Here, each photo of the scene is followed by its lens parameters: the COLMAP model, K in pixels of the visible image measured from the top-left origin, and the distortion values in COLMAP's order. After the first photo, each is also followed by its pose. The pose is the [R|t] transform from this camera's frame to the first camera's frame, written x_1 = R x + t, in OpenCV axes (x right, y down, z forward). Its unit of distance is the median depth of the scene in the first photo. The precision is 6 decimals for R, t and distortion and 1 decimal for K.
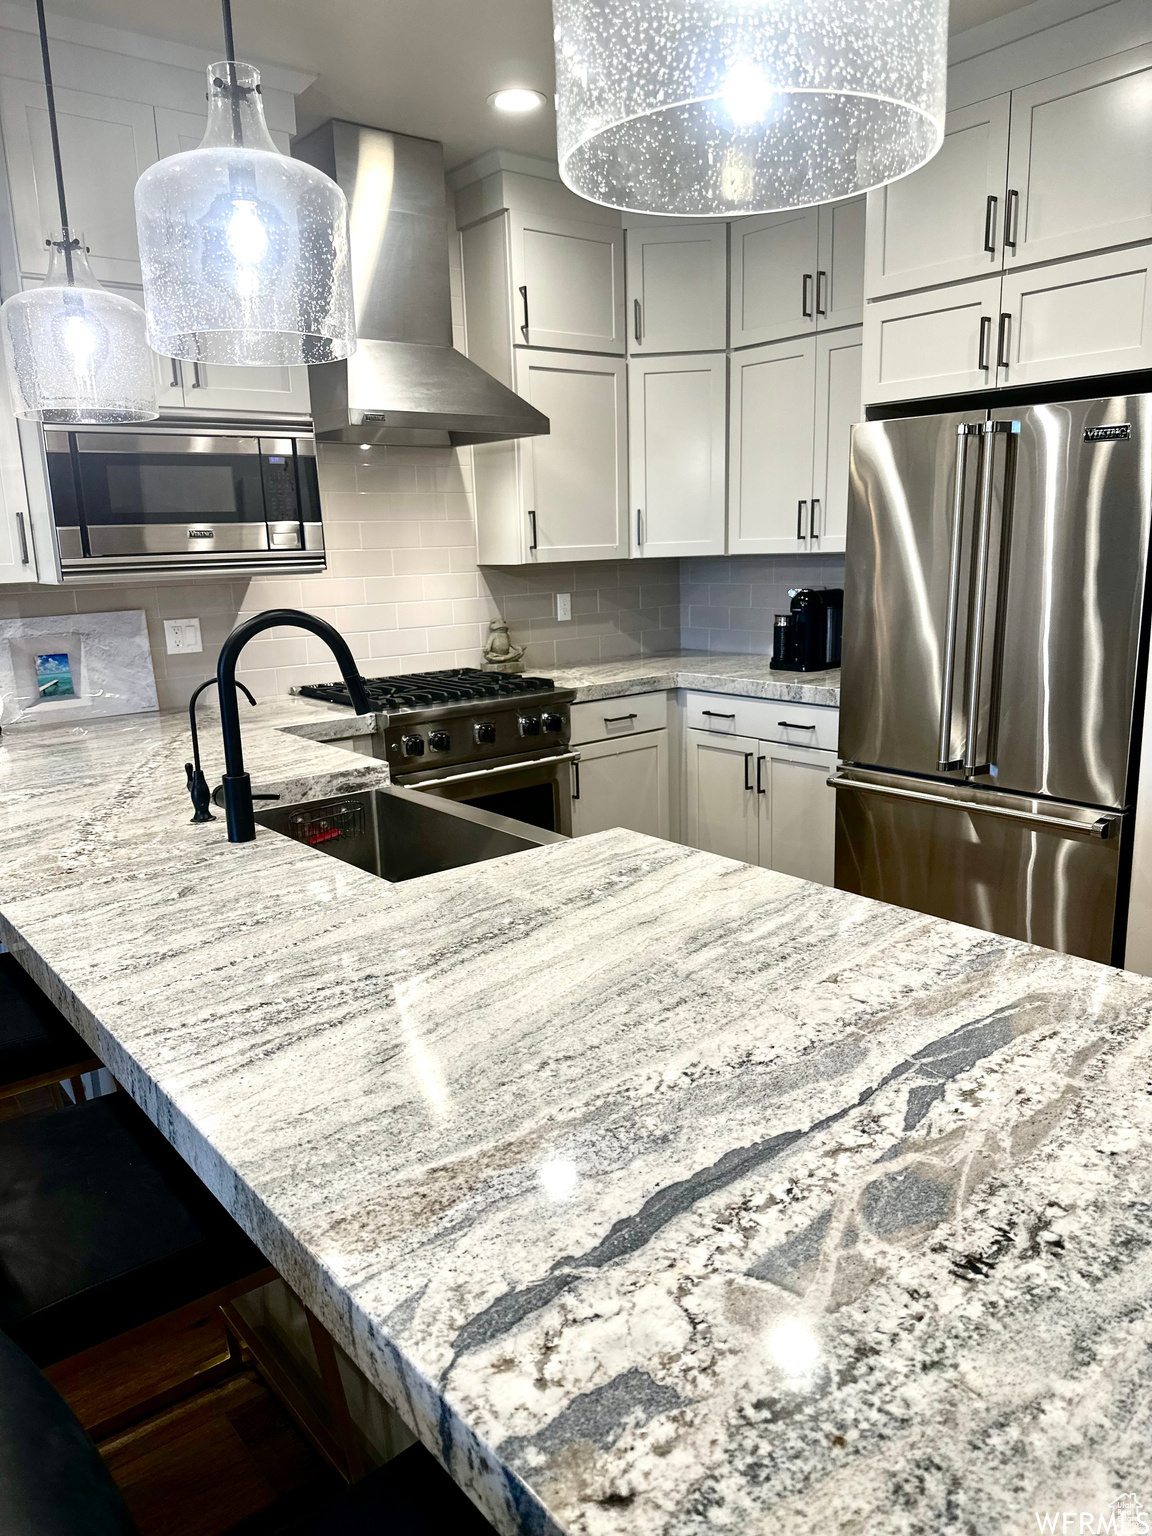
lens RADIAL K [[1063.1, 0, 595.3], [0, 1063.1, 784.9], [0, 0, 1]] dist [0.041320, -0.126412]
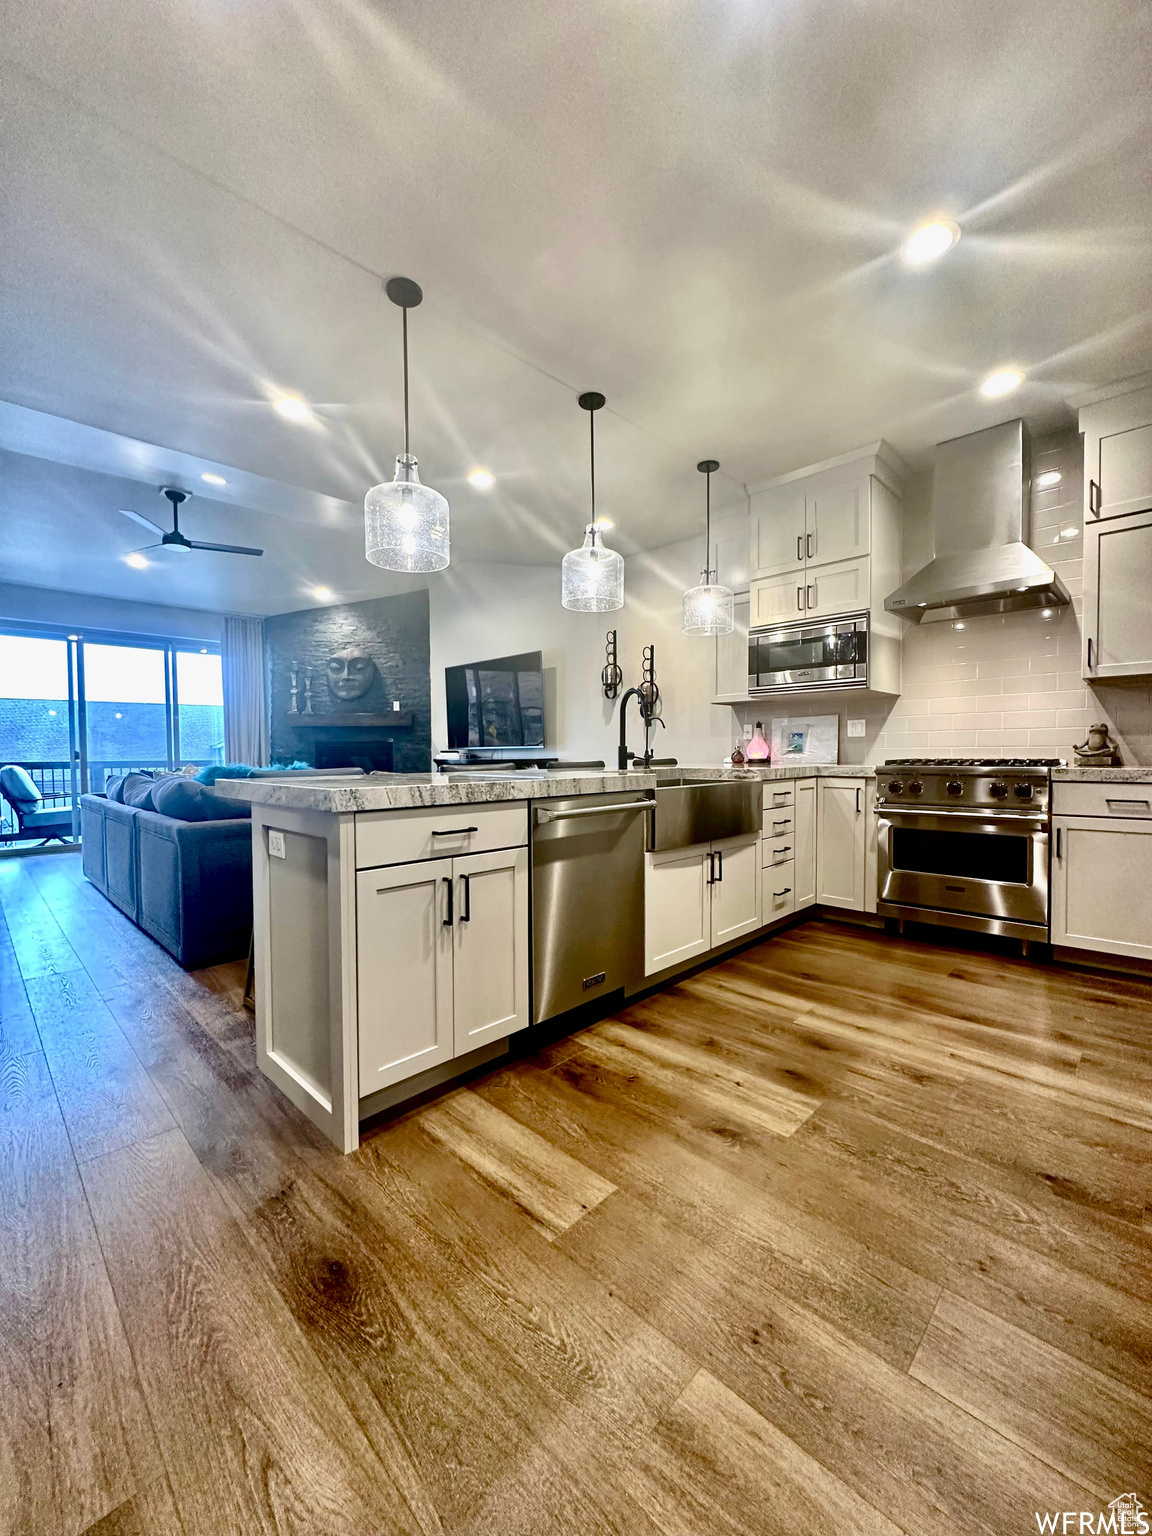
lens RADIAL K [[615.8, 0, 581.1], [0, 615.8, 775.7], [0, 0, 1]] dist [-0.001325, 0.000546]
pose [[0.107682, 0.063626, -0.992147, 0.670152], [-0.214572, 0.975917, 0.039297, 0.012672], [0.970754, 0.208655, 0.118741, 0.357584]]
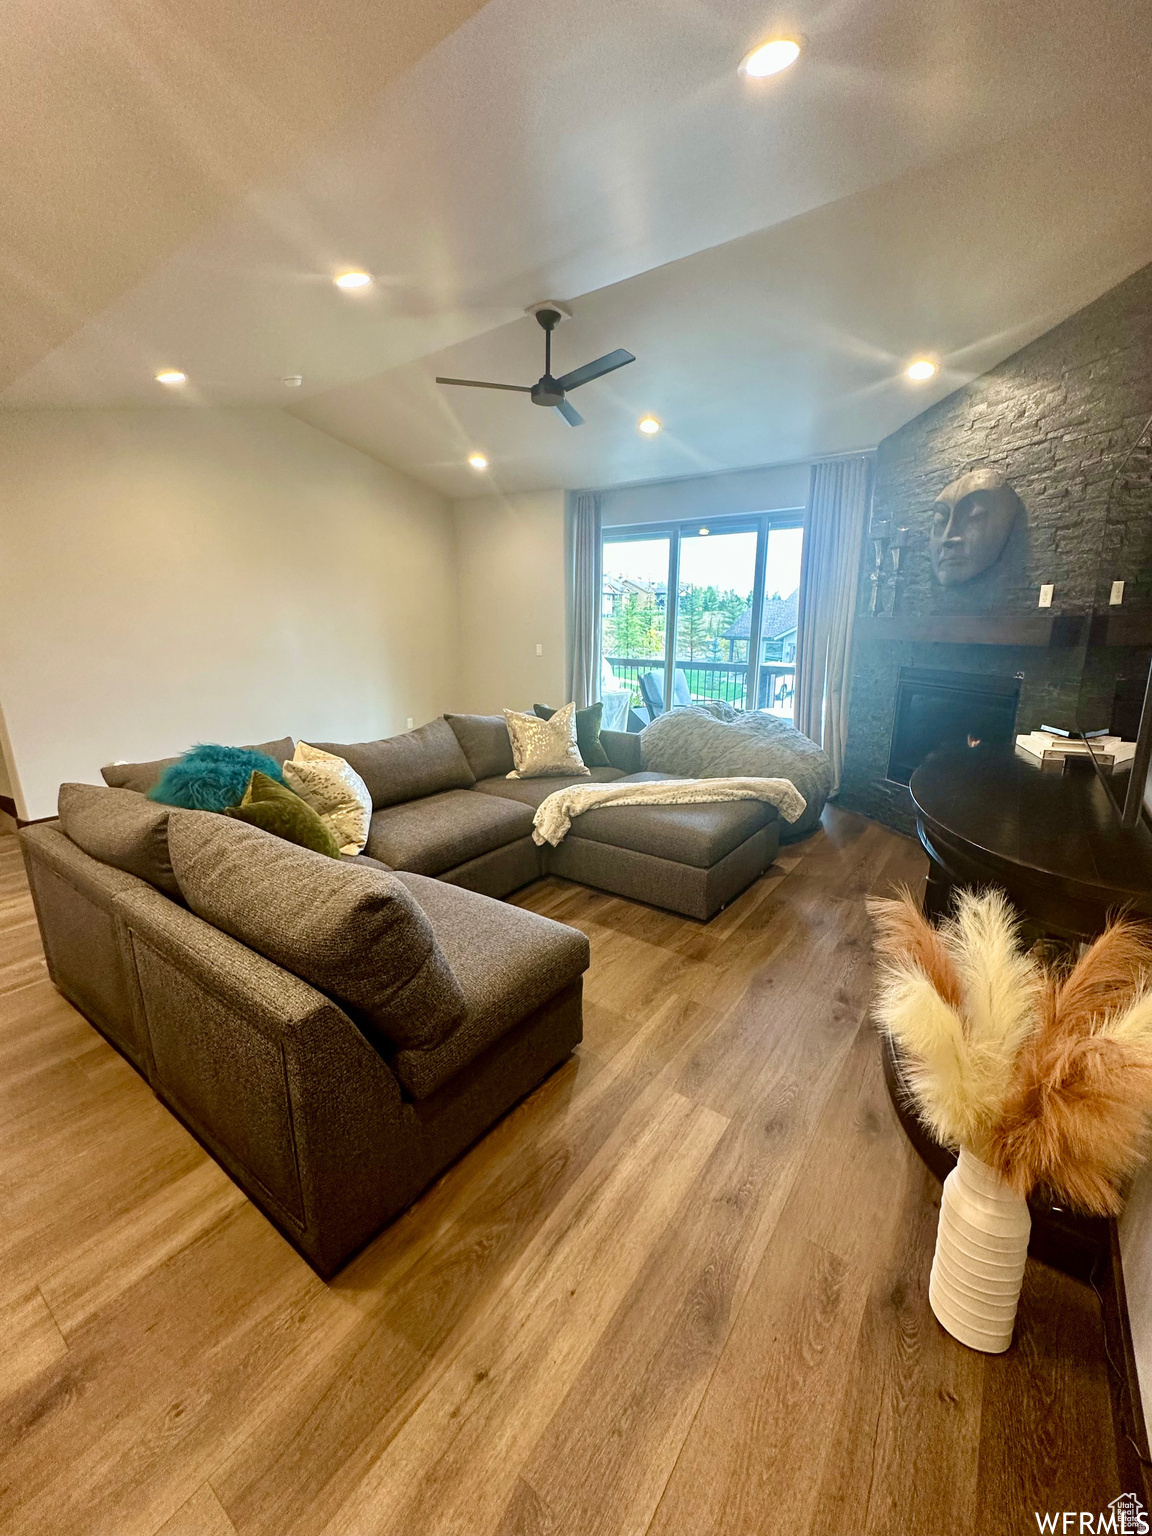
lens RADIAL K [[613.9, 0, 576.0], [0, 613.9, 768.0], [0, 0, 1]] dist [-0.000673, 0.000250]
pose [[-0.965773, 0.080476, -0.246588, -0.558320], [-0.038819, 0.895105, 0.444162, -0.141354], [0.256467, 0.438532, -0.861345, 0.640702]]
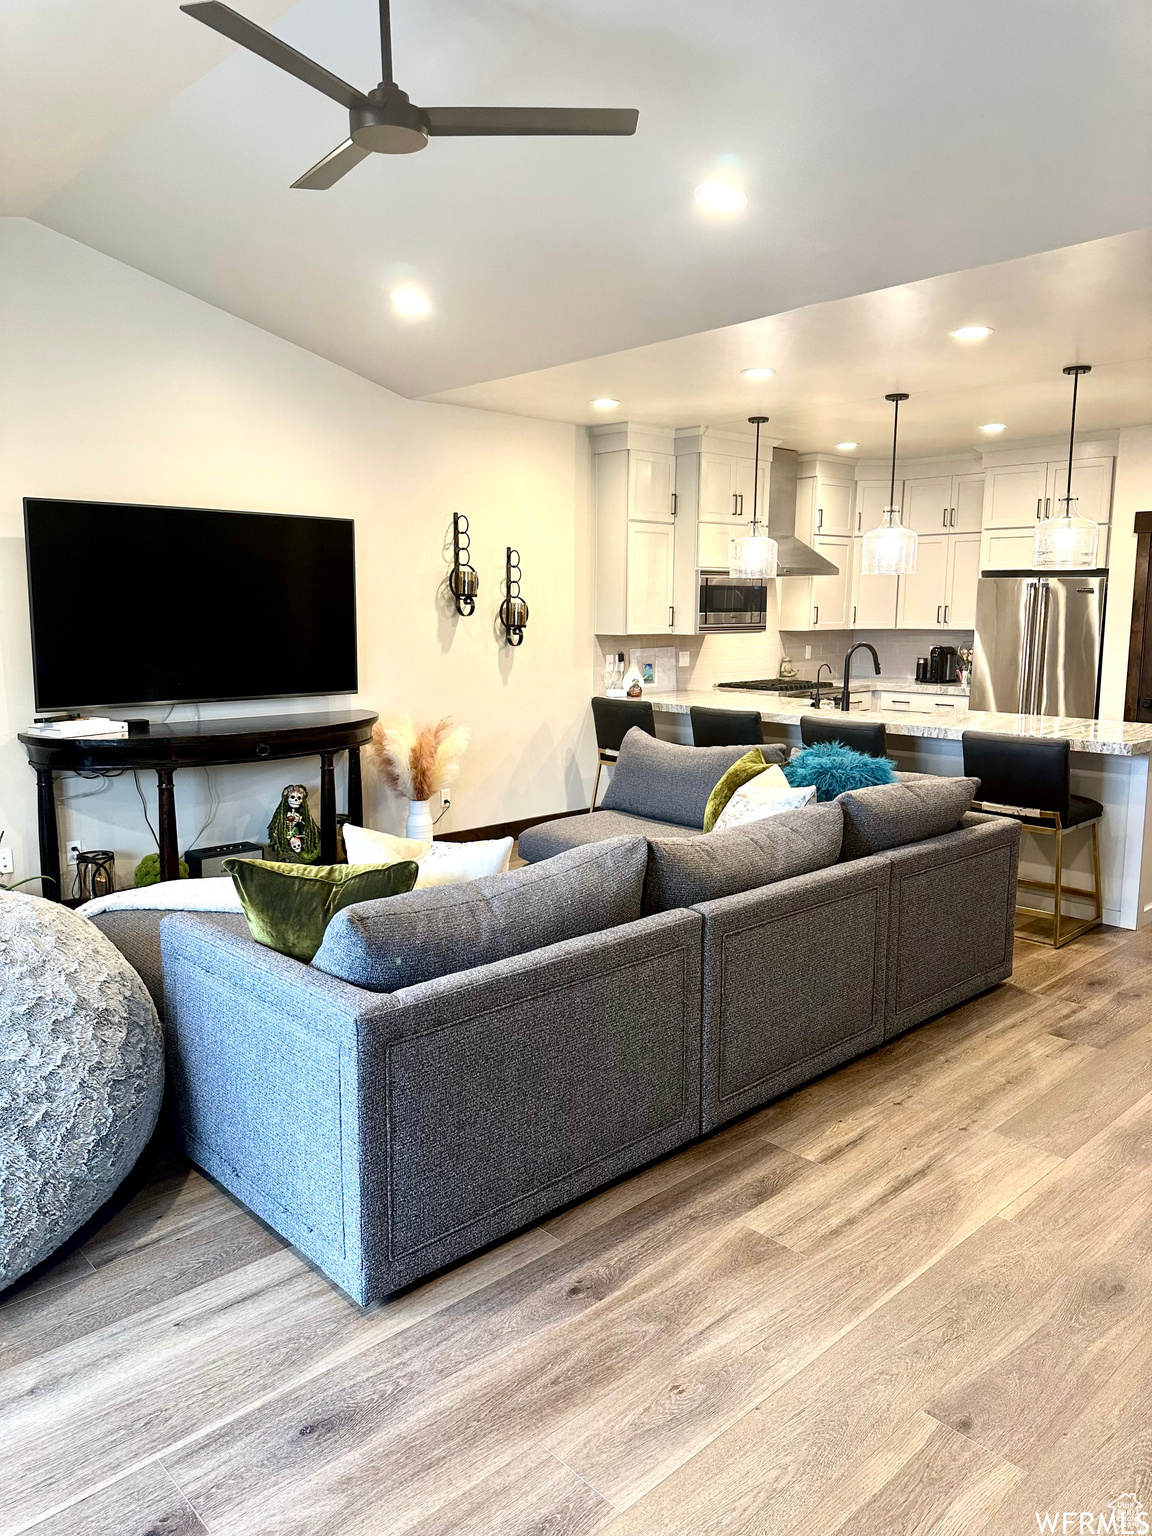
lens RADIAL K [[1077.9, 0, 576.0], [0, 1077.9, 768.0], [0, 0, 1]] dist [0.001487, -0.001988]
pose [[0.997474, 0.017349, 0.068885, -0.724469], [-0.011948, 0.996877, -0.078055, 0.258280], [-0.070024, 0.077035, 0.994566, -1.174147]]
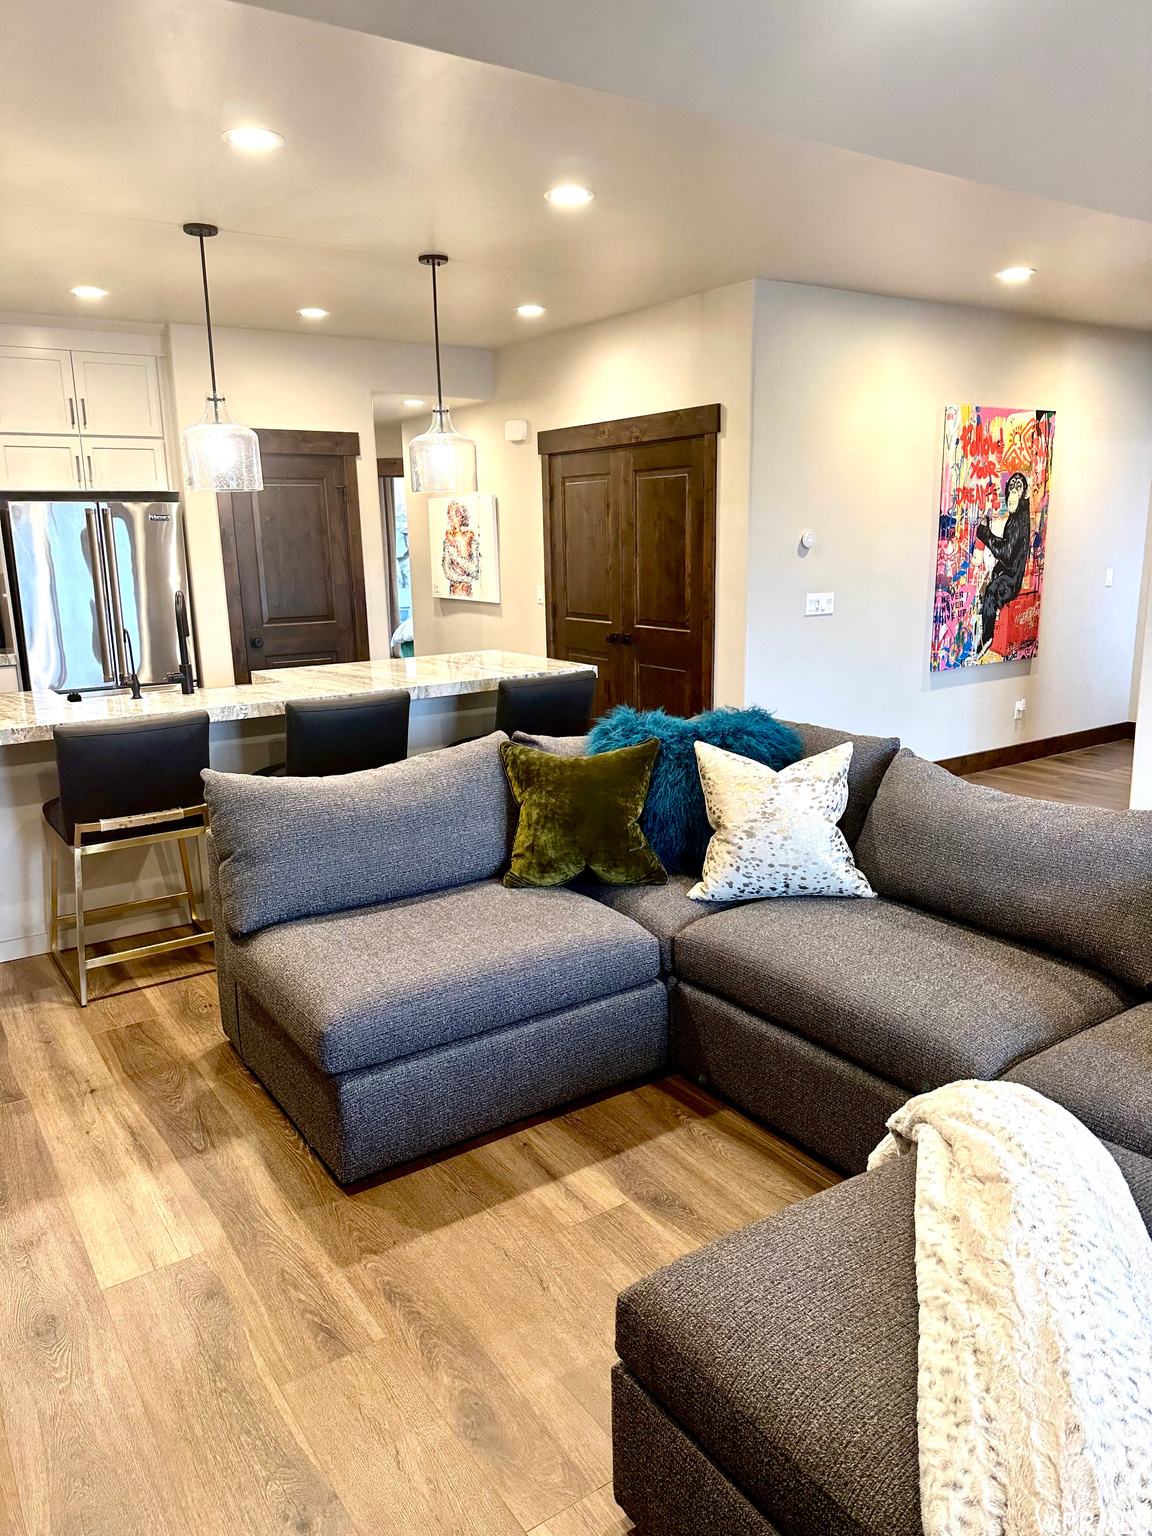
lens RADIAL K [[1077.9, 0, 576.0], [0, 1077.9, 768.0], [0, 0, 1]] dist [0.001487, -0.001988]
pose [[0.085880, -0.188765, 0.978260, -1.299010], [0.238249, 0.957291, 0.163803, 0.013380], [-0.967400, 0.219002, 0.127185, -0.034593]]
